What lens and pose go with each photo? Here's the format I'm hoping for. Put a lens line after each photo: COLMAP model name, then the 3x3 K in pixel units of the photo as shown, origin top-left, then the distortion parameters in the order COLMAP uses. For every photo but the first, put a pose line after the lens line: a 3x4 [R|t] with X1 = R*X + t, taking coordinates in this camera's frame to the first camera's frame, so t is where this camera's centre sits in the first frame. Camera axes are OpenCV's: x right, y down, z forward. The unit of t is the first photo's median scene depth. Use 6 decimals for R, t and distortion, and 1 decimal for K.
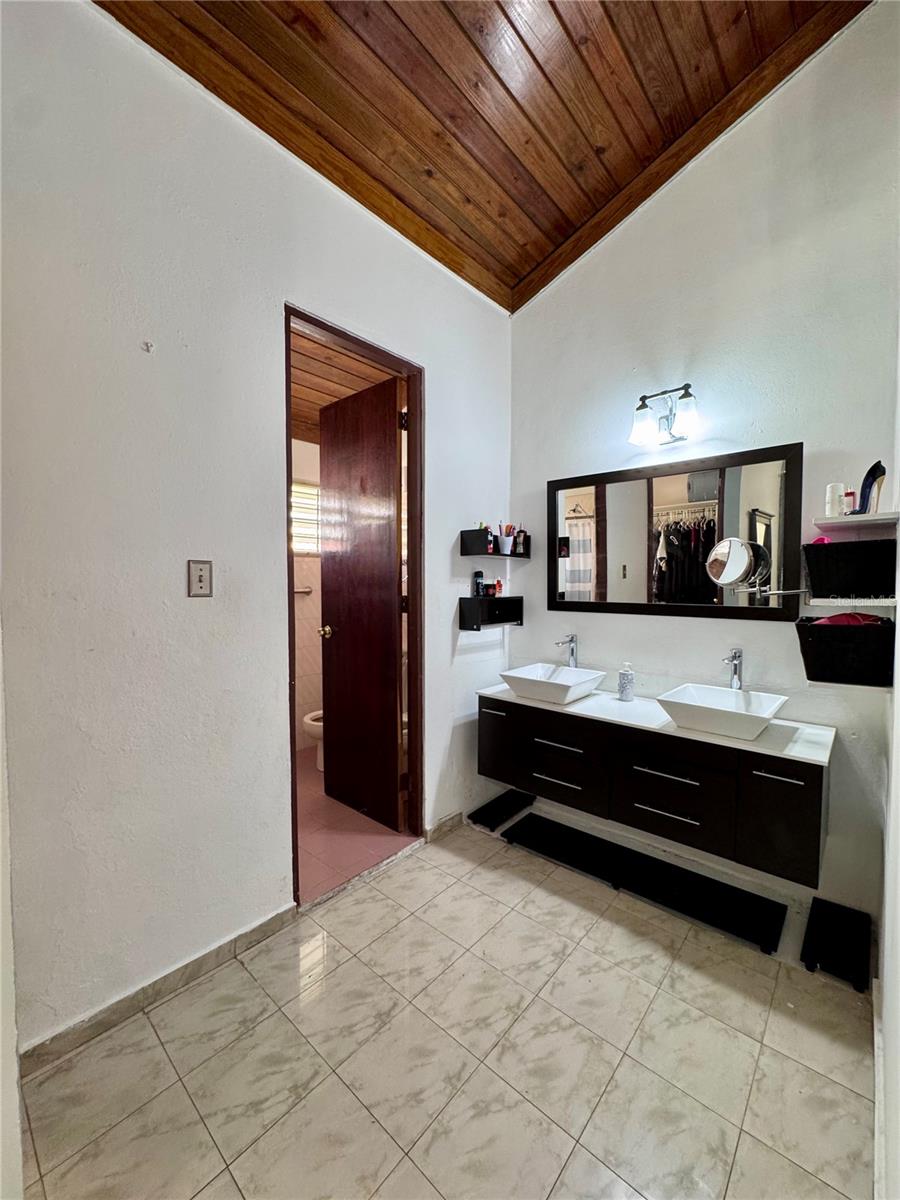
lens RADIAL K [[479.1, 0, 450.3], [0, 479.1, 598.4], [0, 0, 1]] dist [-0.001945, 0.000800]
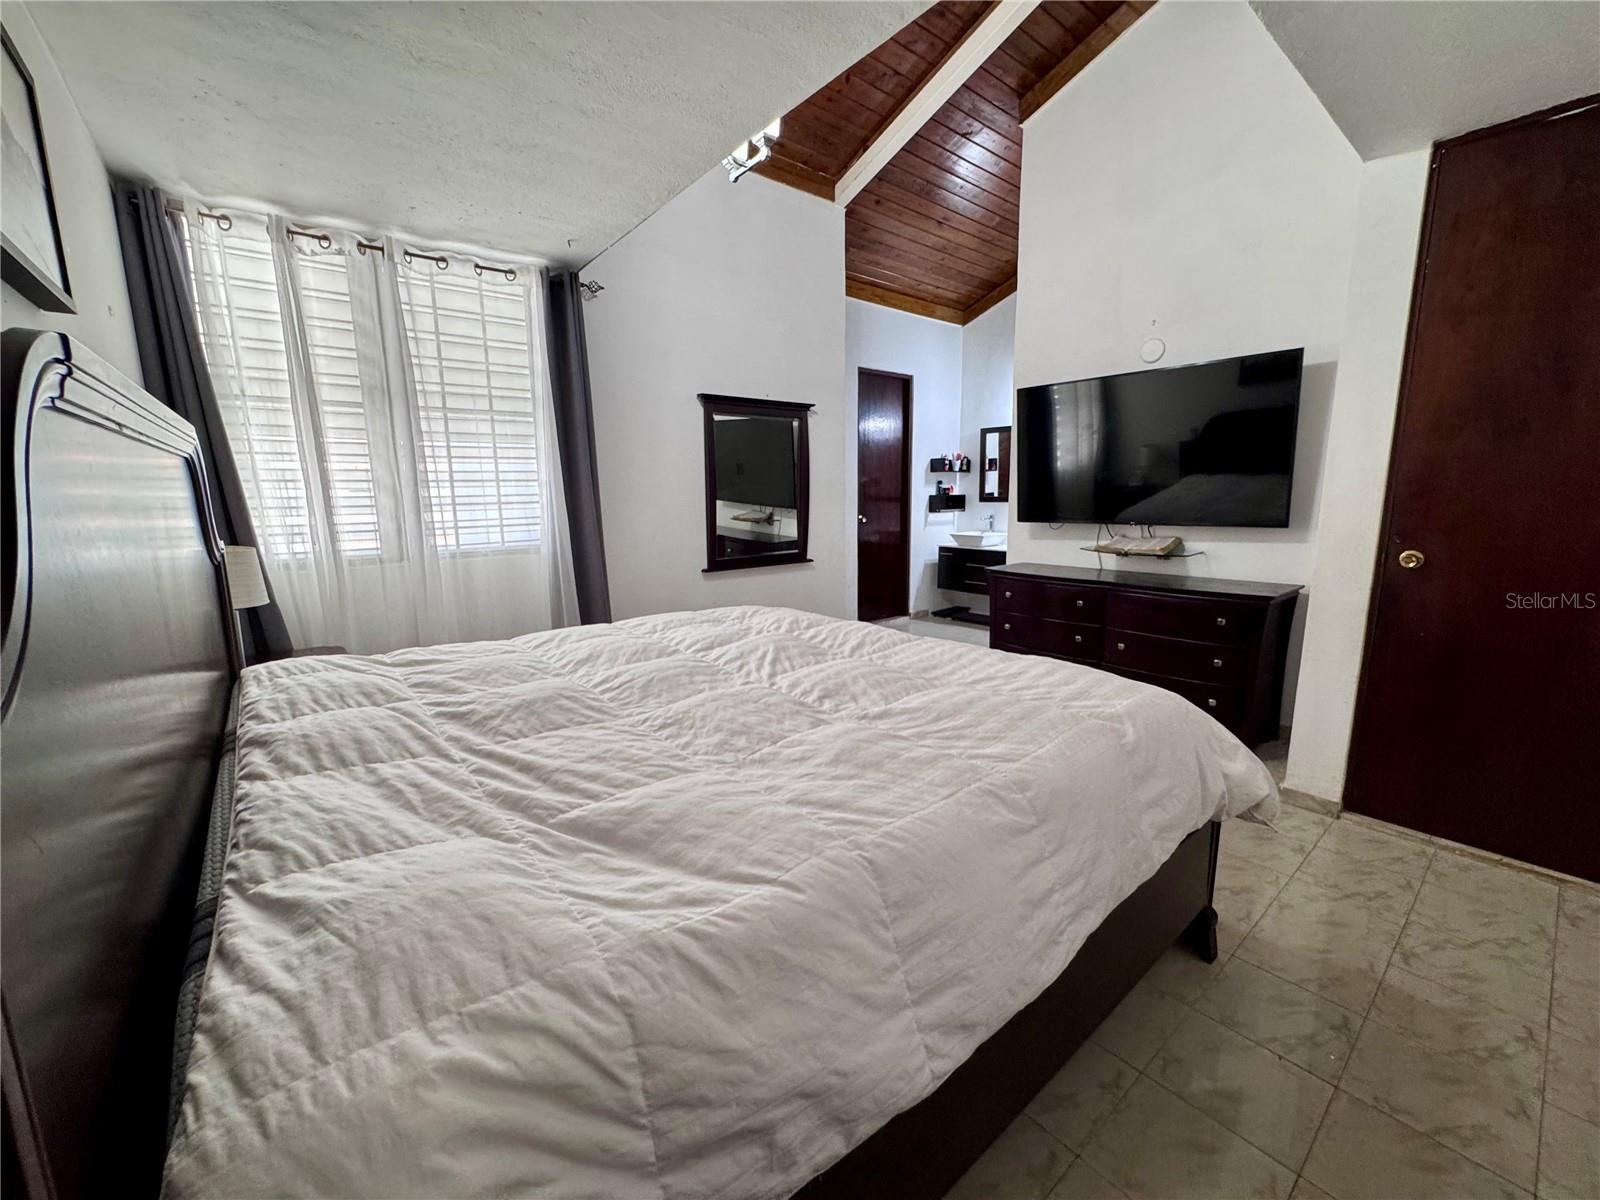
lens RADIAL K [[638.8, 0, 799.4], [0, 638.8, 600.2], [0, 0, 1]] dist [-0.001945, 0.000800]
pose [[0.987479, 0.012453, -0.157259, -0.083327], [0.009301, 0.990549, 0.136842, 0.056987], [0.157477, -0.136591, 0.978031, -1.543089]]
